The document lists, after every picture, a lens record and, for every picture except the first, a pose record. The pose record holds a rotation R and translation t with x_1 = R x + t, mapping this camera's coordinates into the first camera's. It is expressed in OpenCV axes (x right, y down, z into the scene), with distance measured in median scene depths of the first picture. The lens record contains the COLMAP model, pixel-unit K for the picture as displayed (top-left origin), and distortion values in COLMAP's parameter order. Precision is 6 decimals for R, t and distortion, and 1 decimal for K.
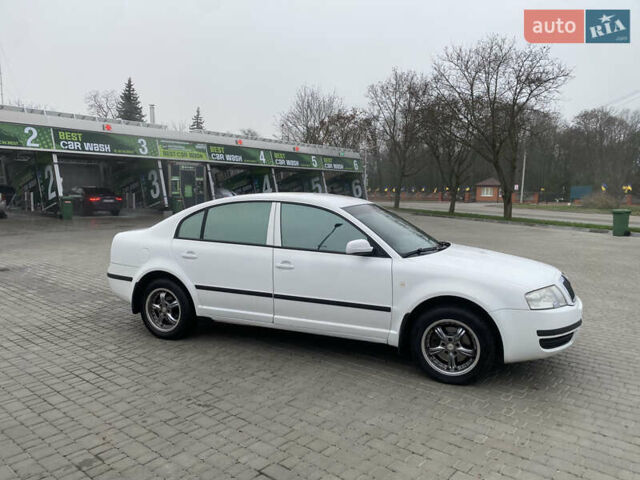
lens RADIAL K [[486.6, 0, 320.8], [0, 486.6, 241.9], [0, 0, 1]] dist [0.029489, -0.030634]
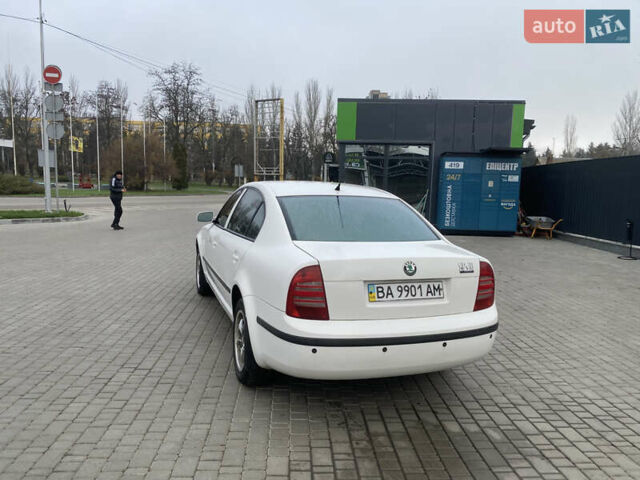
lens RADIAL K [[486.6, 0, 320.8], [0, 486.6, 241.9], [0, 0, 1]] dist [0.029489, -0.030634]
pose [[-0.682084, -0.116011, 0.722013, -0.159374], [0.041635, 0.979574, 0.196728, -0.036192], [-0.730088, 0.164246, -0.663321, 0.345254]]
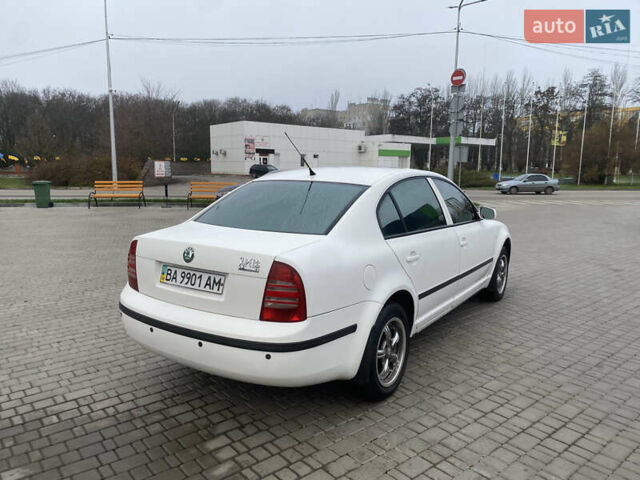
lens RADIAL K [[486.6, 0, 320.8], [0, 486.6, 241.9], [0, 0, 1]] dist [0.029489, -0.030634]
pose [[0.179449, -0.154416, 0.971573, -0.192904], [0.095633, 0.985665, 0.138992, -0.020740], [-0.979108, 0.067972, 0.191644, 0.196276]]
